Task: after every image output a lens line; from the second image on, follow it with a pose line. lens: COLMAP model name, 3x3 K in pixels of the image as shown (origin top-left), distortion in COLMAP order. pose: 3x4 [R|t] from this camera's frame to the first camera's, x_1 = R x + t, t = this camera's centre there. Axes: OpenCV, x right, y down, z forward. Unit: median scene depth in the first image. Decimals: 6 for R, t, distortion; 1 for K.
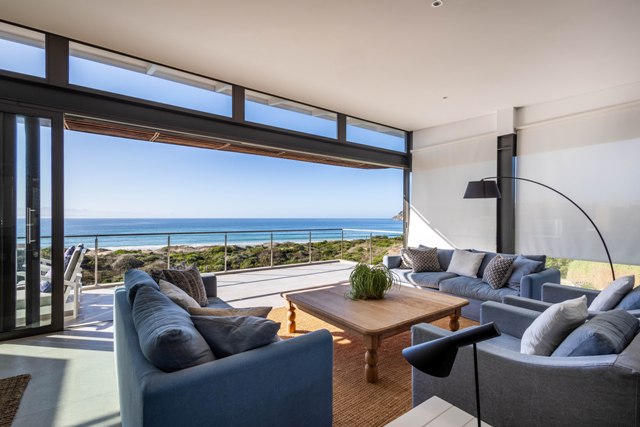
lens RADIAL K [[296.0, 0, 322.5], [0, 296.0, 217.8], [0, 0, 1]] dist [0.011865, -0.001257]
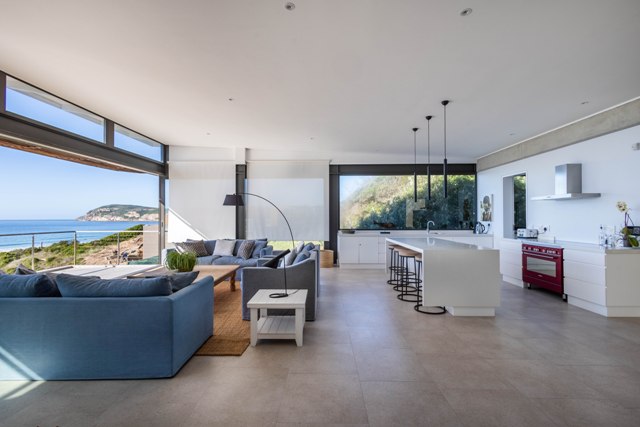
lens RADIAL K [[296.0, 0, 313.9], [0, 296.0, 217.1], [0, 0, 1]] dist [0.011865, -0.001257]
pose [[0.620943, -0.004313, 0.783844, -0.269910], [0.006174, 0.999981, 0.000612, -0.002328], [-0.783831, 0.004459, 0.620958, -0.191898]]
